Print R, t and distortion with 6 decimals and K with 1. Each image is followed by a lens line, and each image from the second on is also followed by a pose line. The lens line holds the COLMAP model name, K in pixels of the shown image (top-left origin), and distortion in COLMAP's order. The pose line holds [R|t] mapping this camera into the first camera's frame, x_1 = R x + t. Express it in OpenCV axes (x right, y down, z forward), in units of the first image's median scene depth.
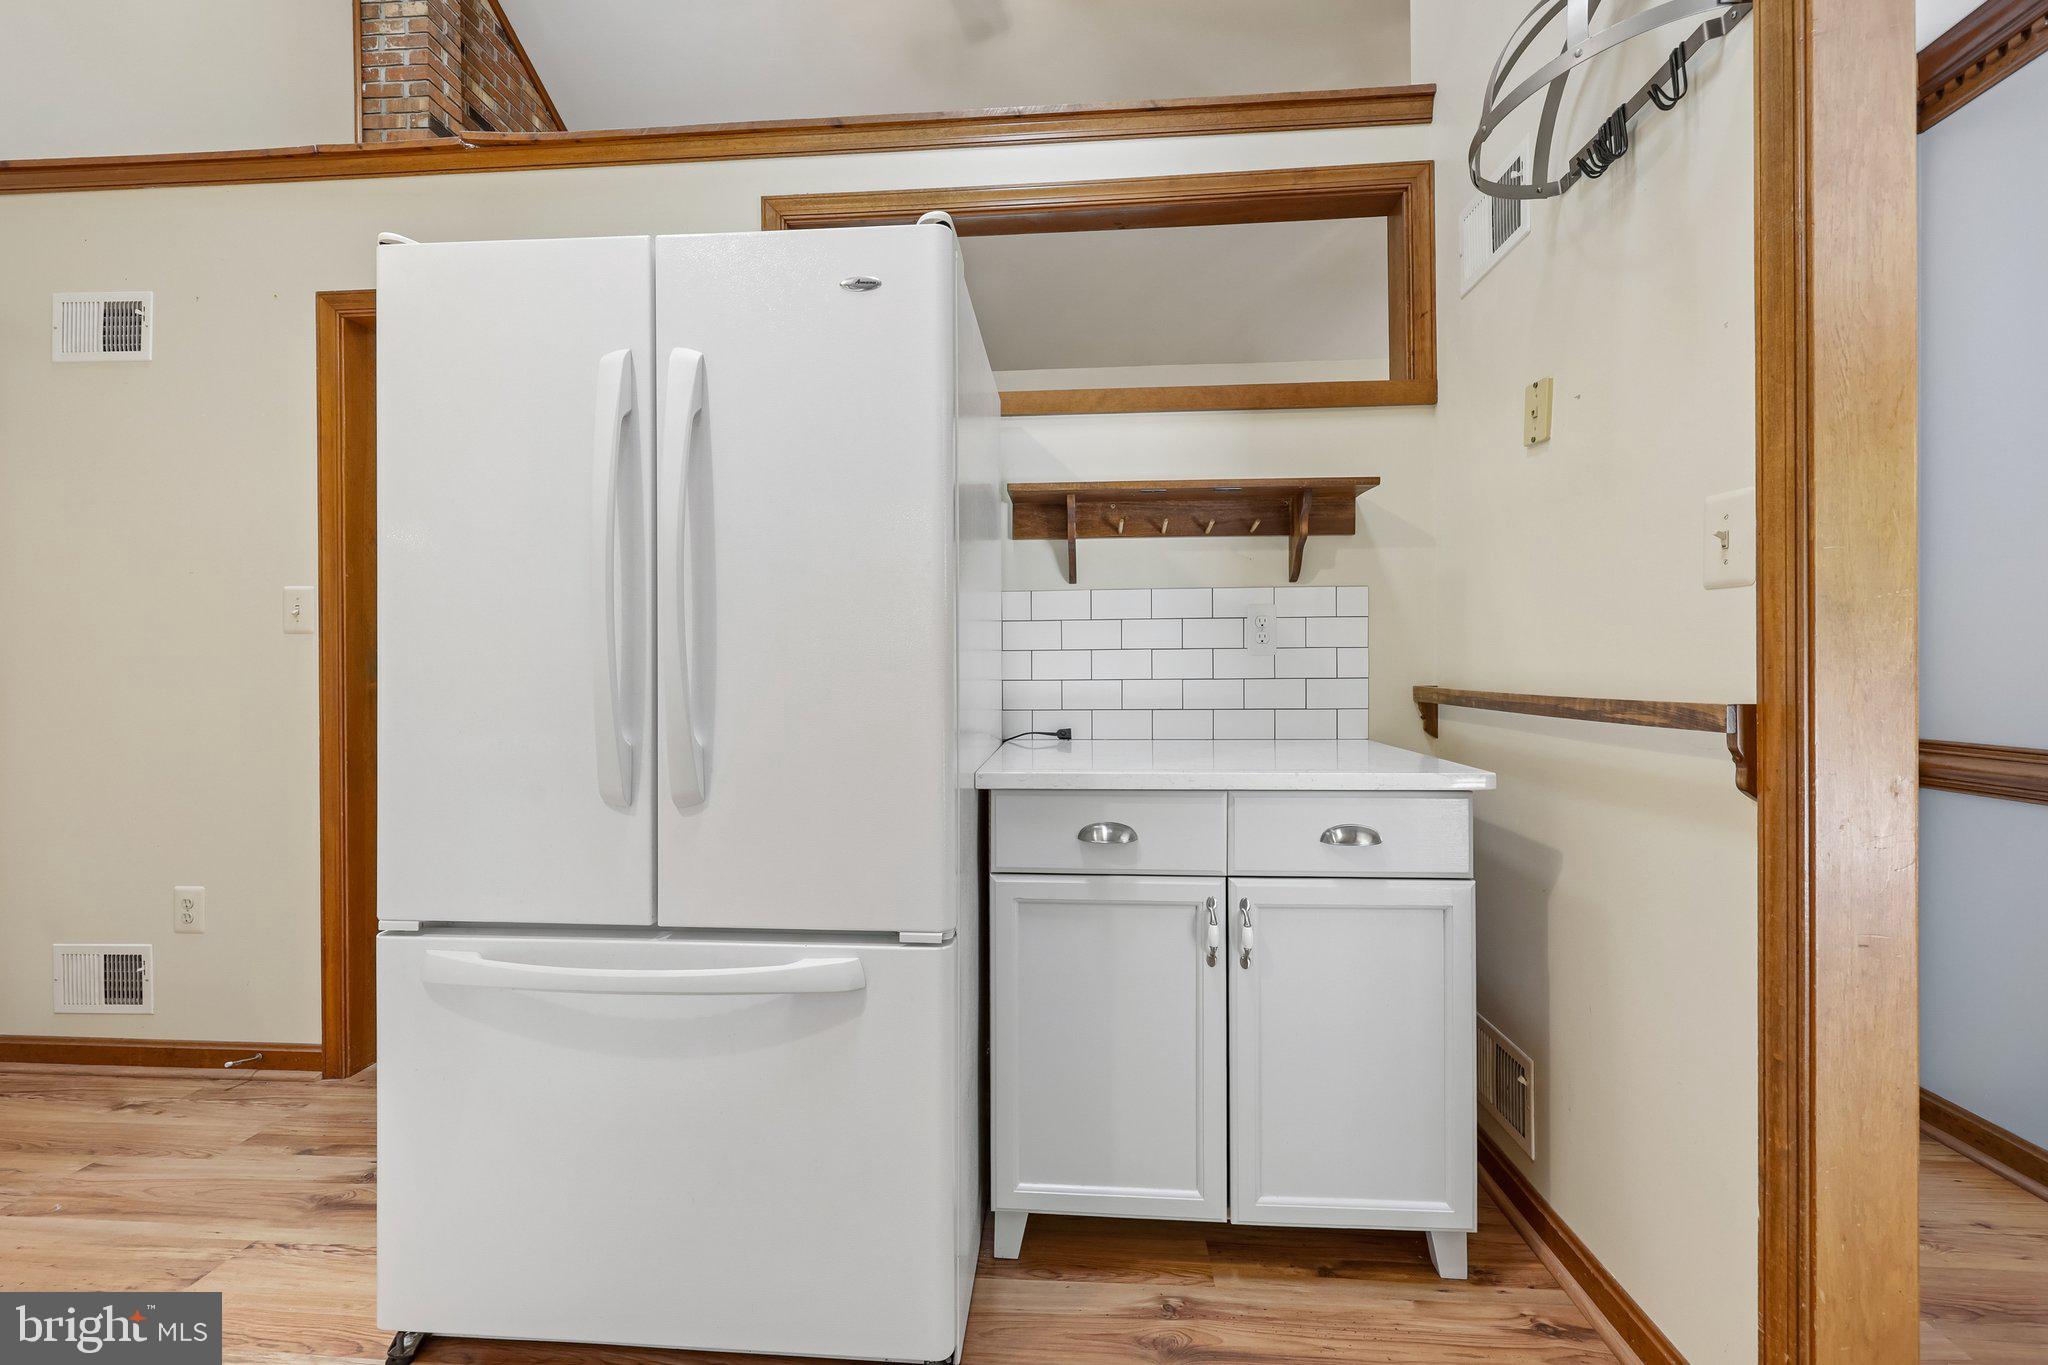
lens RADIAL K [[833.5, 0, 1018.6], [0, 833.5, 664.0], [0, 0, 1]] dist [0.001087, -0.000064]
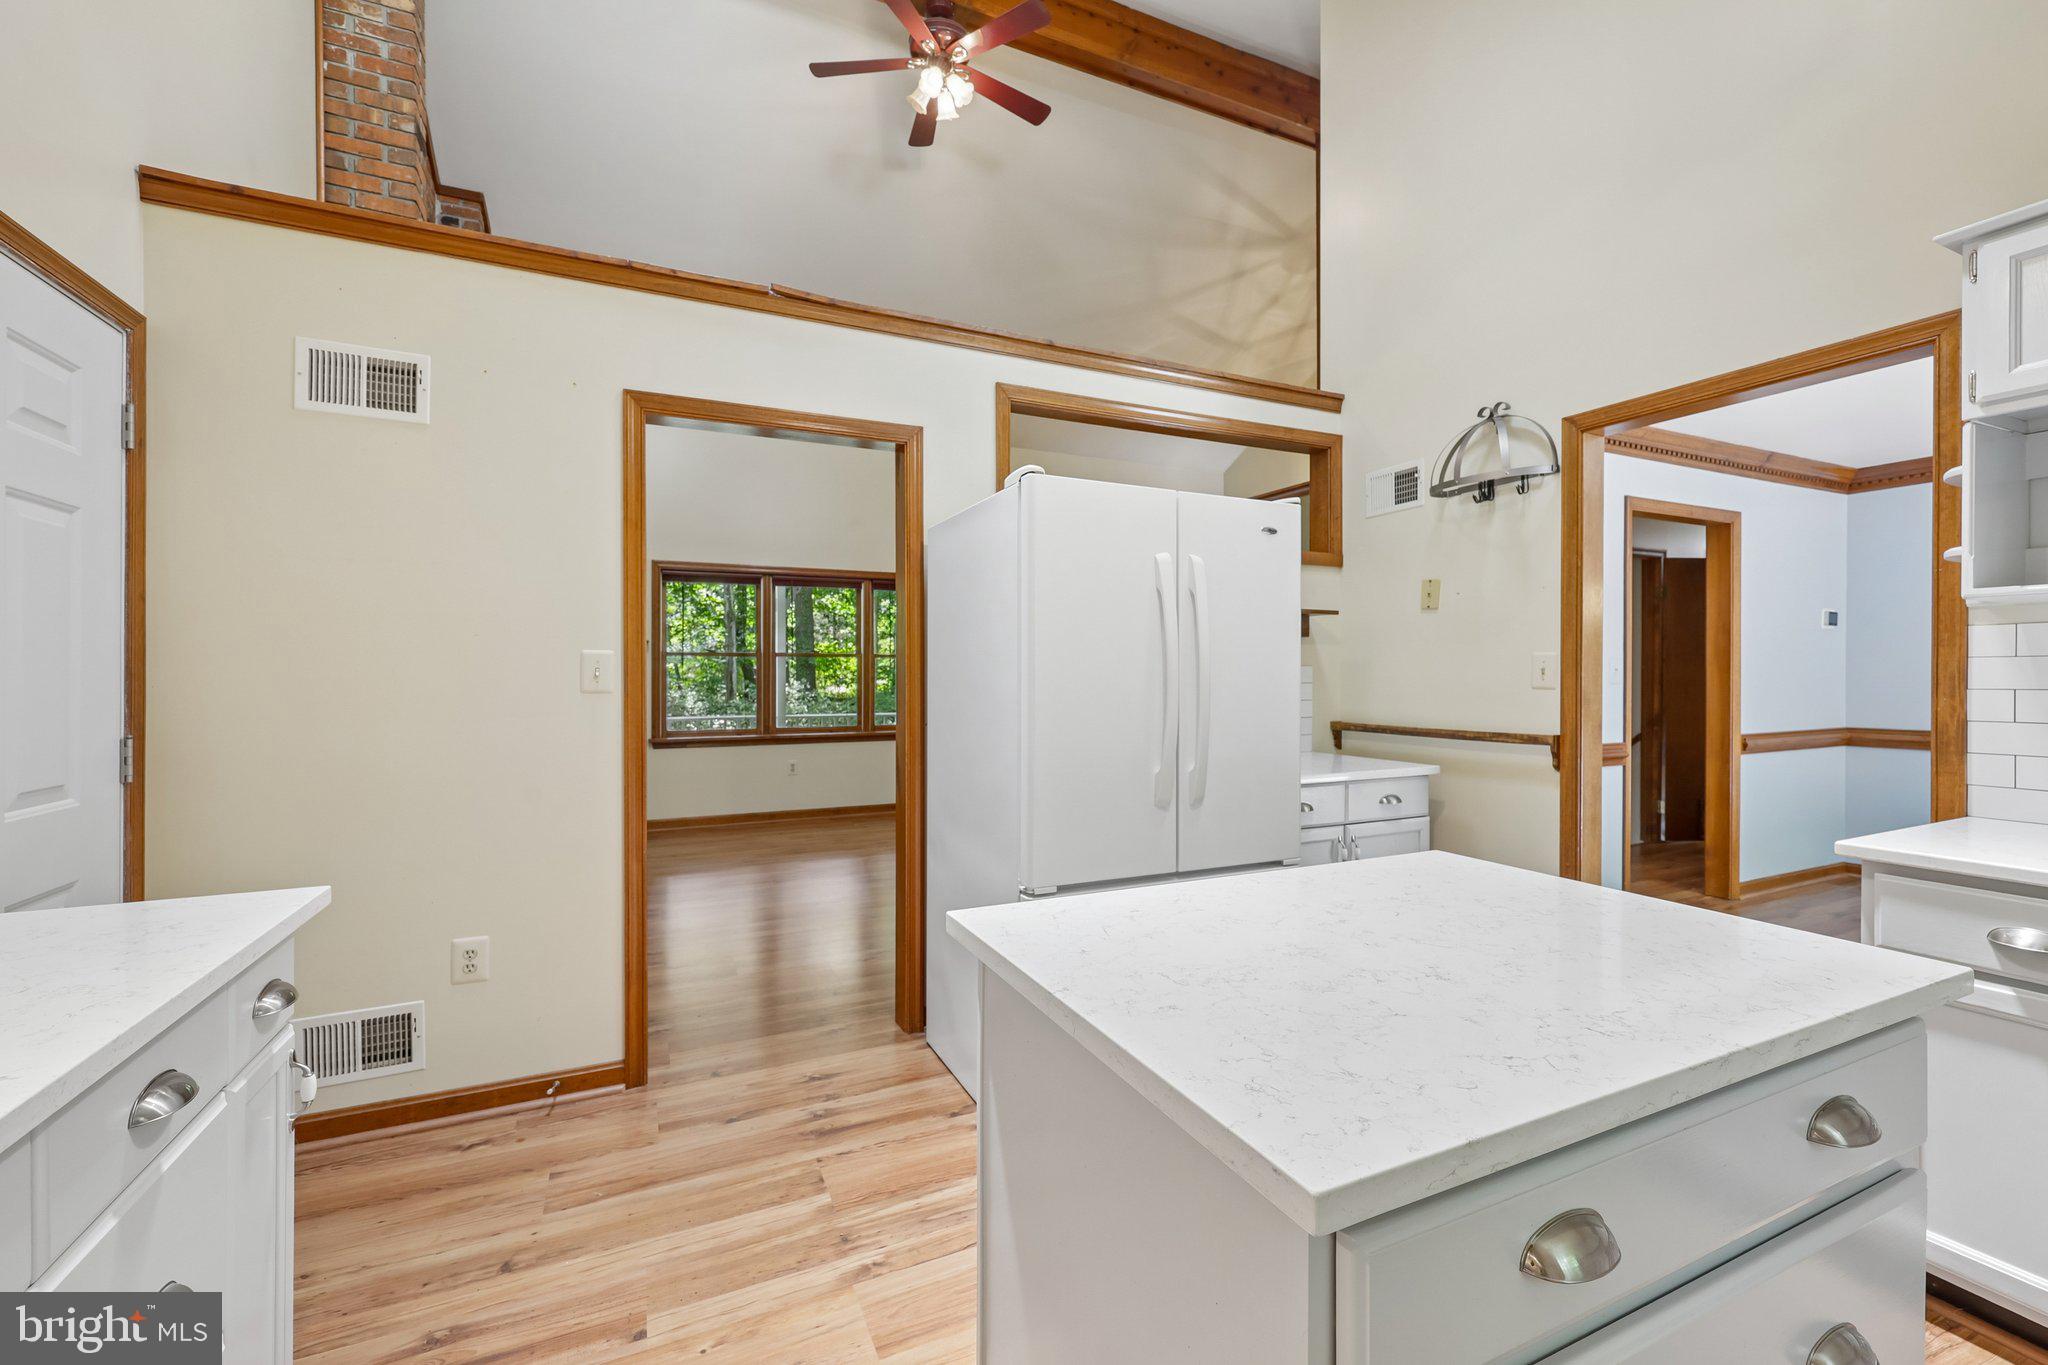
lens RADIAL K [[831.2, 0, 1020.7], [0, 831.2, 673.3], [0, 0, 1]] dist [-0.000443, -0.000208]
pose [[0.874968, 0.006063, 0.484142, -1.003239], [-0.005493, 0.999982, -0.002596, -0.069356], [-0.484149, -0.000388, 0.874986, -0.259867]]
